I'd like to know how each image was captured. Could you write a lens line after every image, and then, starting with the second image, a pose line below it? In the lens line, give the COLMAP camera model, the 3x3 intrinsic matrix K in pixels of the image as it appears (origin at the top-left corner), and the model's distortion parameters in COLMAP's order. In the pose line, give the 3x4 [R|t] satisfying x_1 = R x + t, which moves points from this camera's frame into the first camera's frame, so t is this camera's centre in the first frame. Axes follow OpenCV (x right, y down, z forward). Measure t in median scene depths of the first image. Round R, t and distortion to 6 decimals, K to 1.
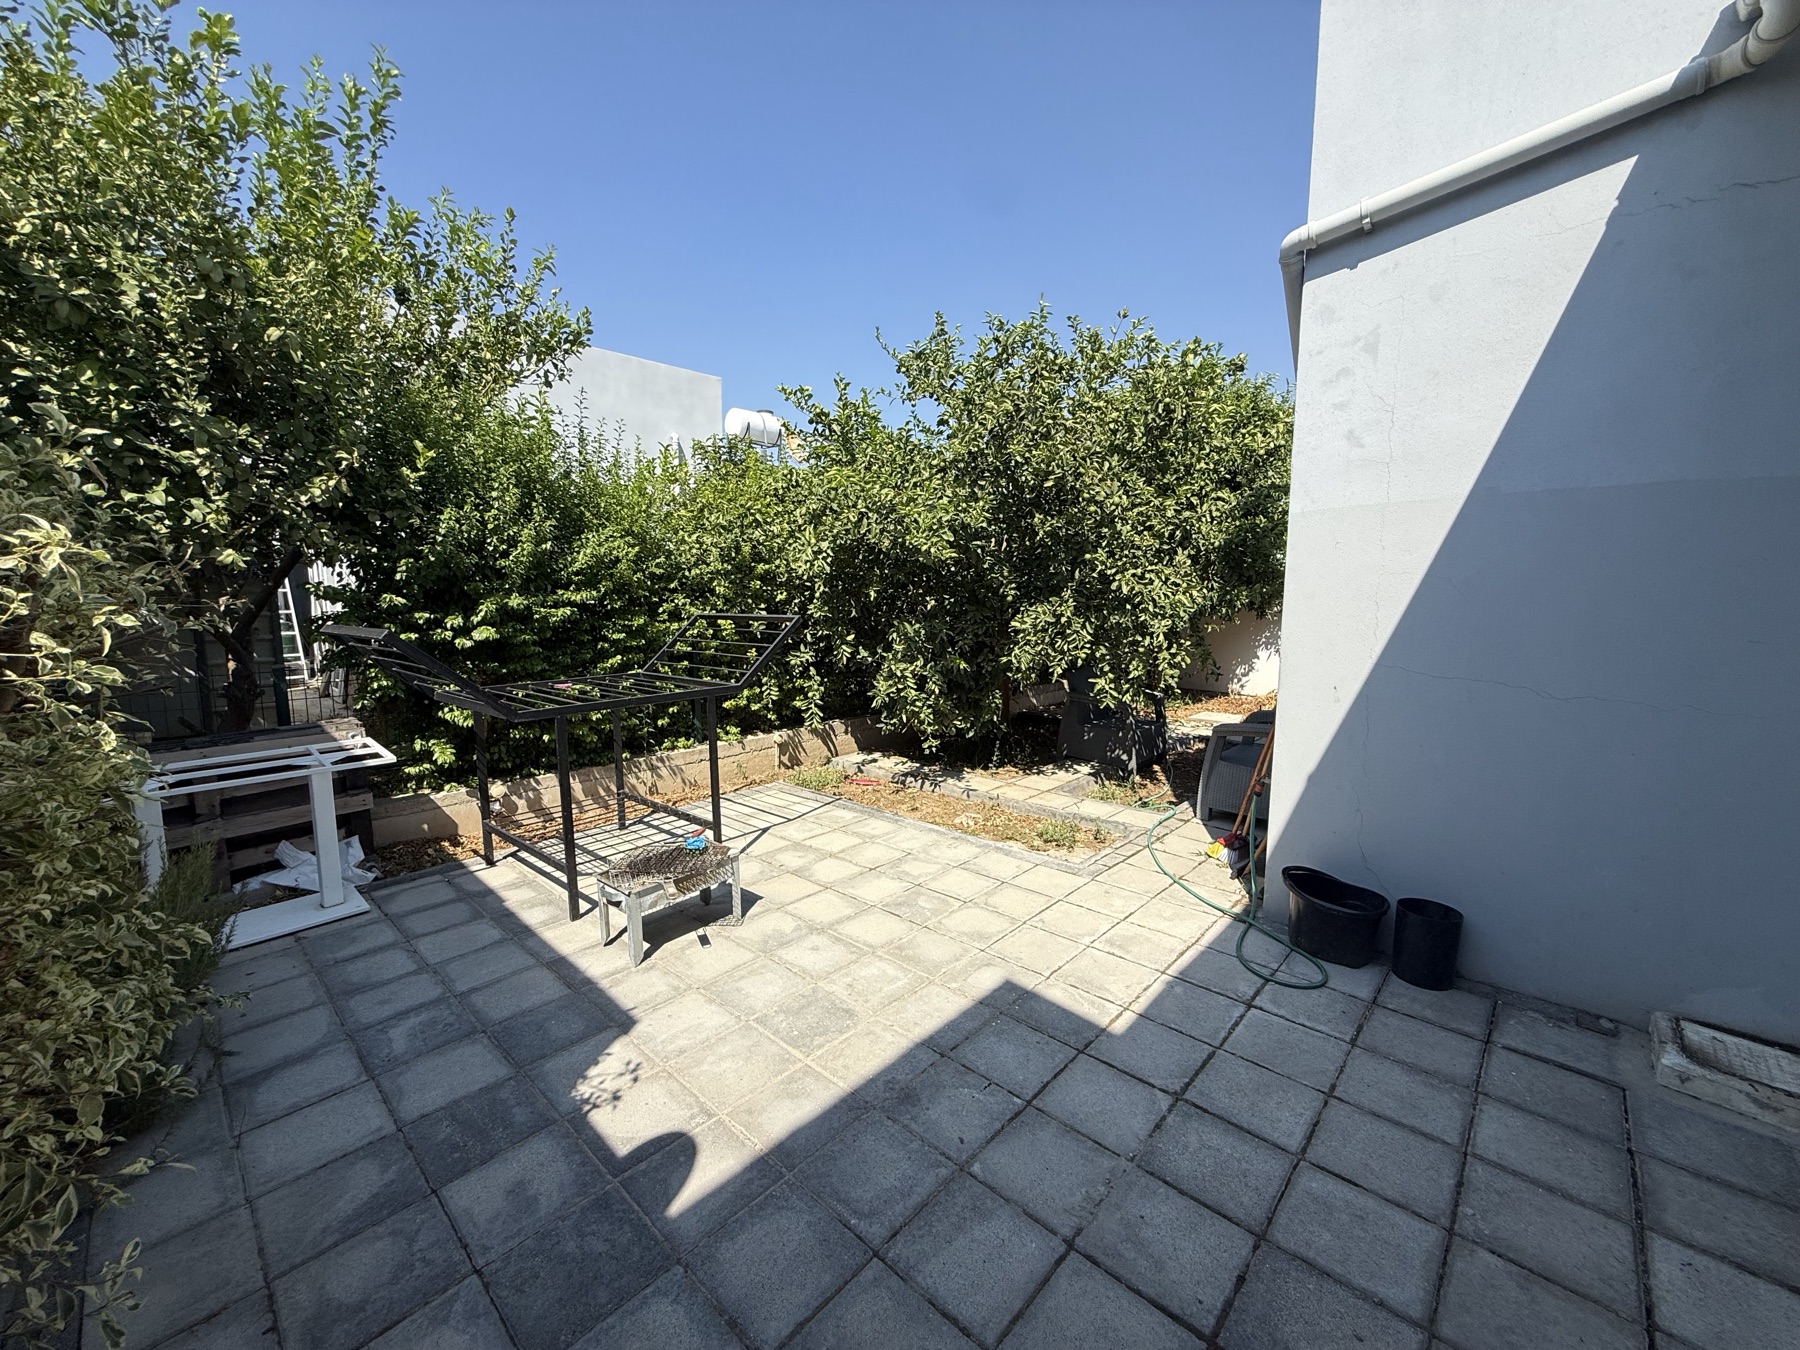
lens RADIAL K [[723.0, 0, 896.5], [0, 723.0, 673.7], [0, 0, 1]] dist [0.004055, -0.000613]
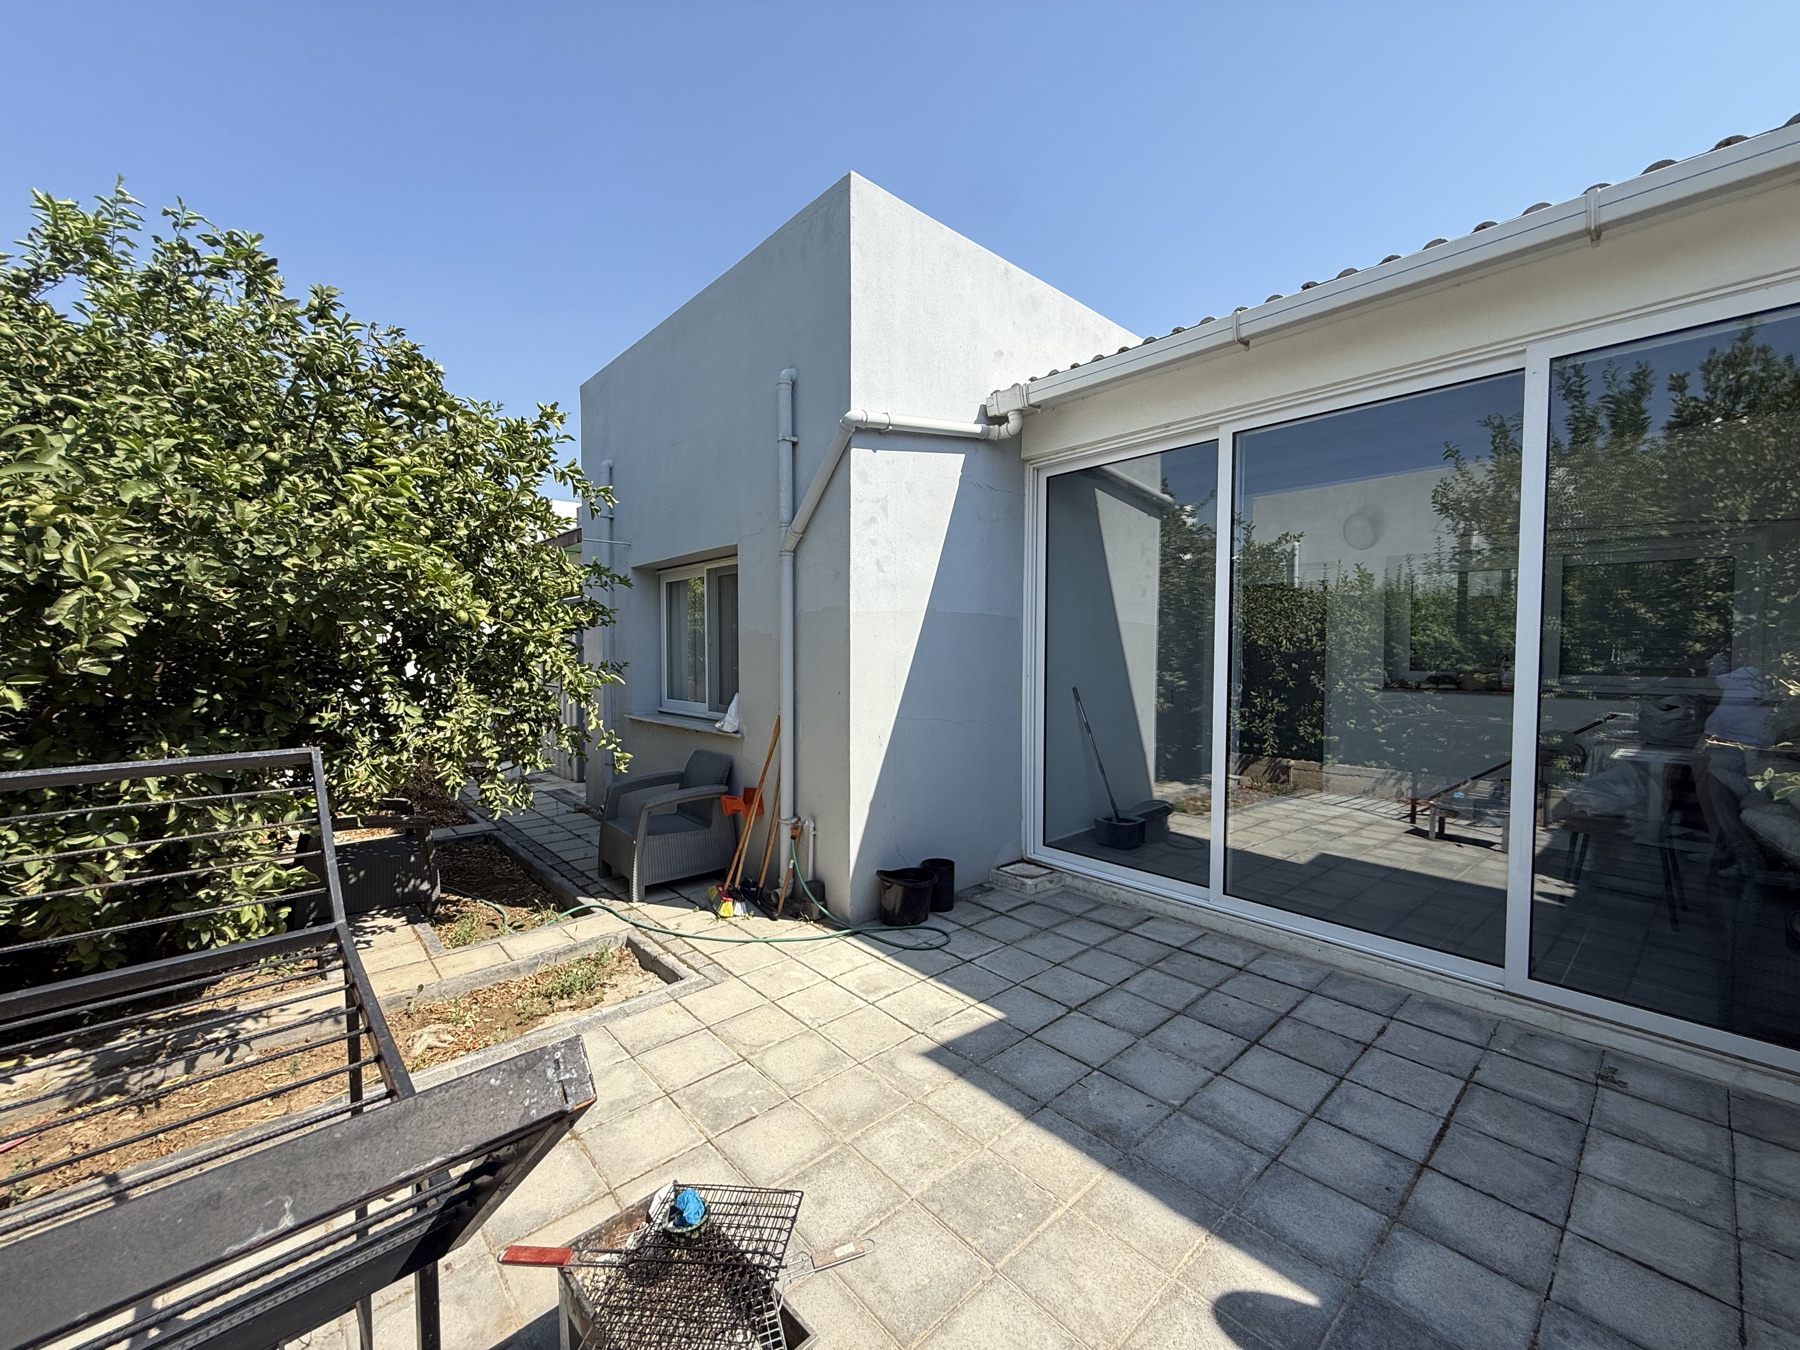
lens RADIAL K [[723.0, 0, 897.0], [0, 723.0, 677.6], [0, 0, 1]] dist [0.004055, -0.000613]
pose [[0.090770, -0.040236, 0.995059, -0.855950], [0.122266, 0.992075, 0.028963, -0.142285], [-0.988338, 0.119033, 0.094970, 0.880505]]
